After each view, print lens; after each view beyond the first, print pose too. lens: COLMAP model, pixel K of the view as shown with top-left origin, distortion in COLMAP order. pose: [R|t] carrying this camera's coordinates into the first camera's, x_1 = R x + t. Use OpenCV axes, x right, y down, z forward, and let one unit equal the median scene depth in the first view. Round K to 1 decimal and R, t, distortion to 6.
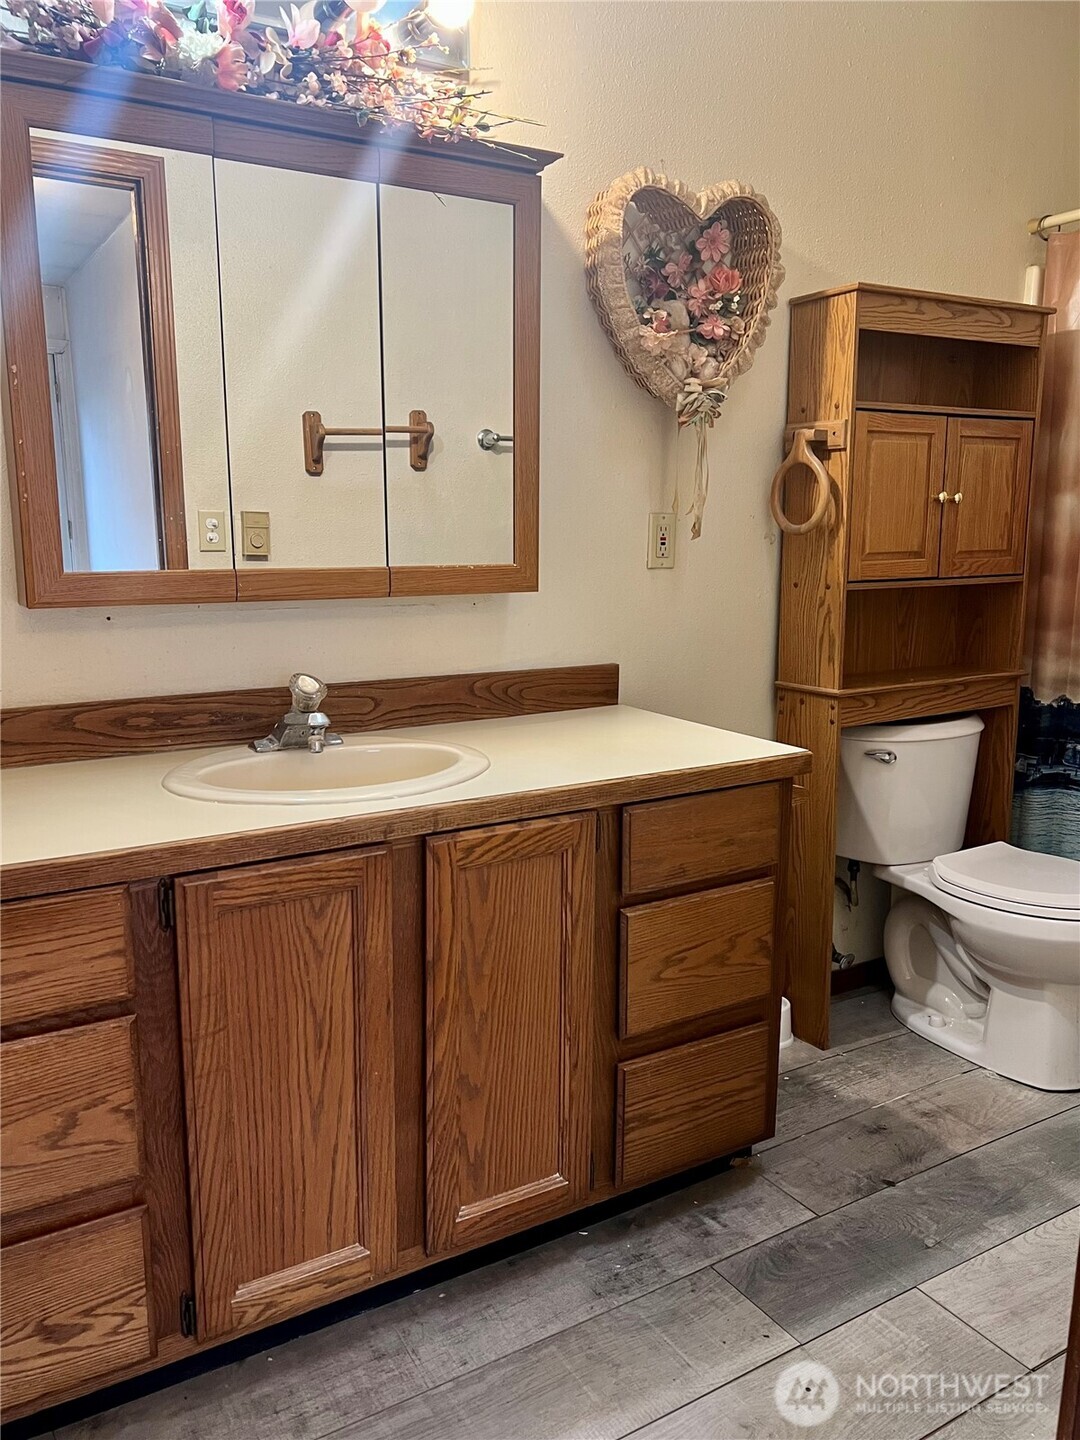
lens RADIAL K [[1130.2, 0, 527.8], [0, 1130.2, 722.0], [0, 0, 1]] dist [0.053476, -0.051594]
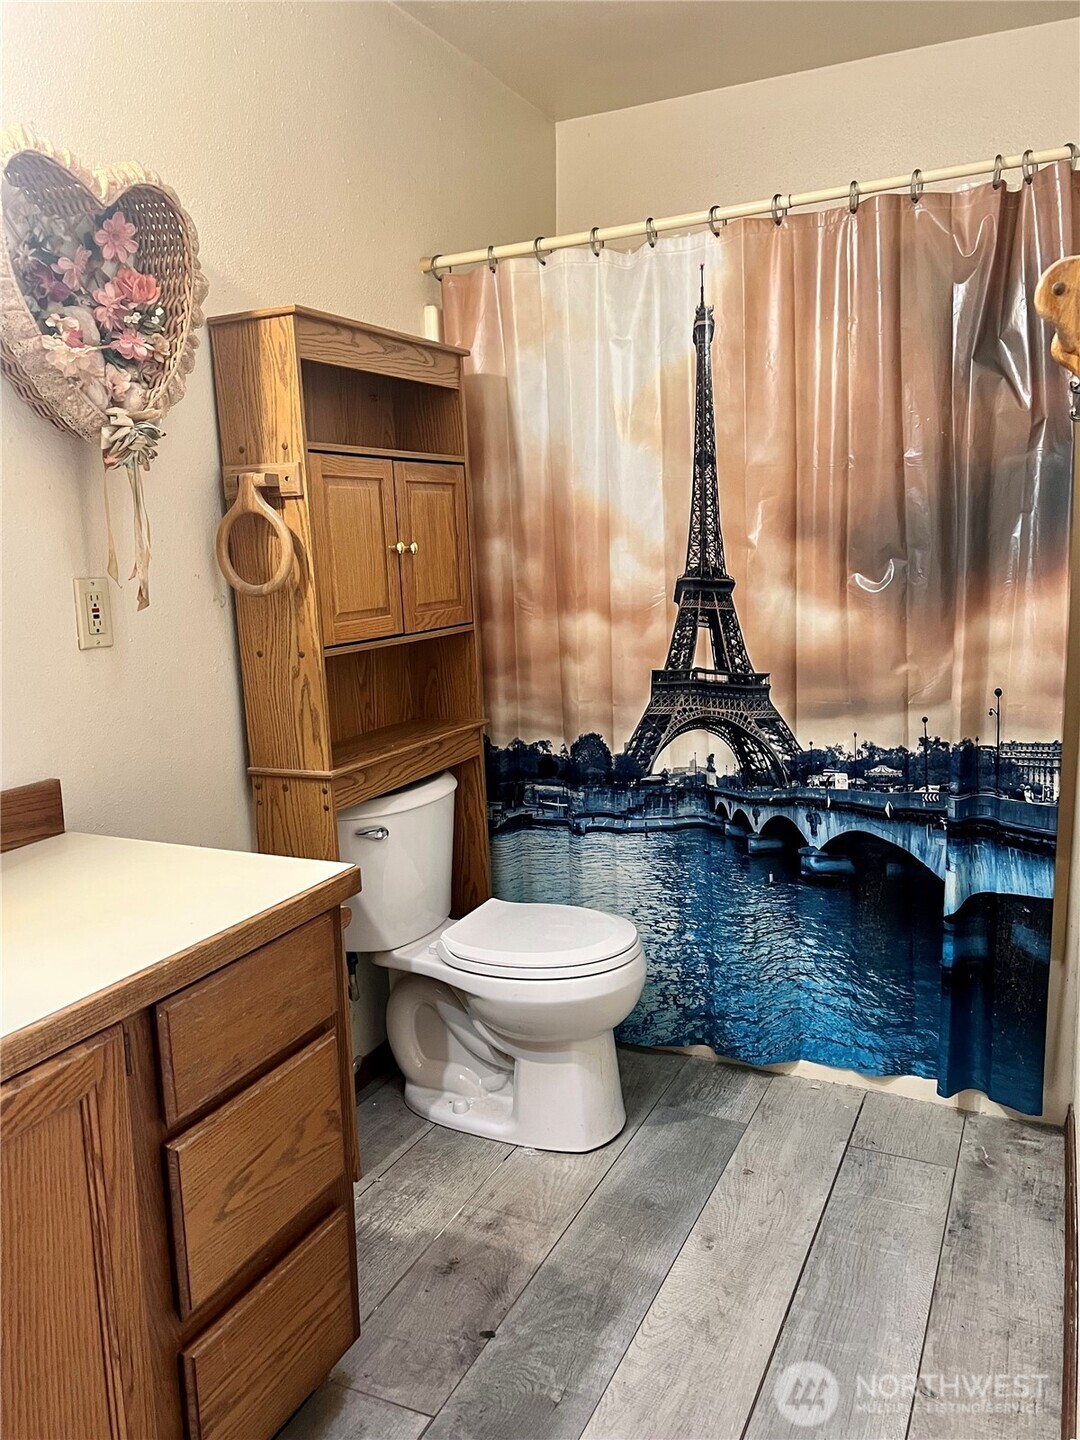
lens RADIAL K [[1130.2, 0, 534.4], [0, 1130.2, 726.8], [0, 0, 1]] dist [0.053476, -0.051594]
pose [[0.833964, -0.118521, 0.538941, -0.060723], [0.128822, 0.991491, 0.018703, -0.060018], [-0.536572, 0.053829, 0.842136, 0.188696]]
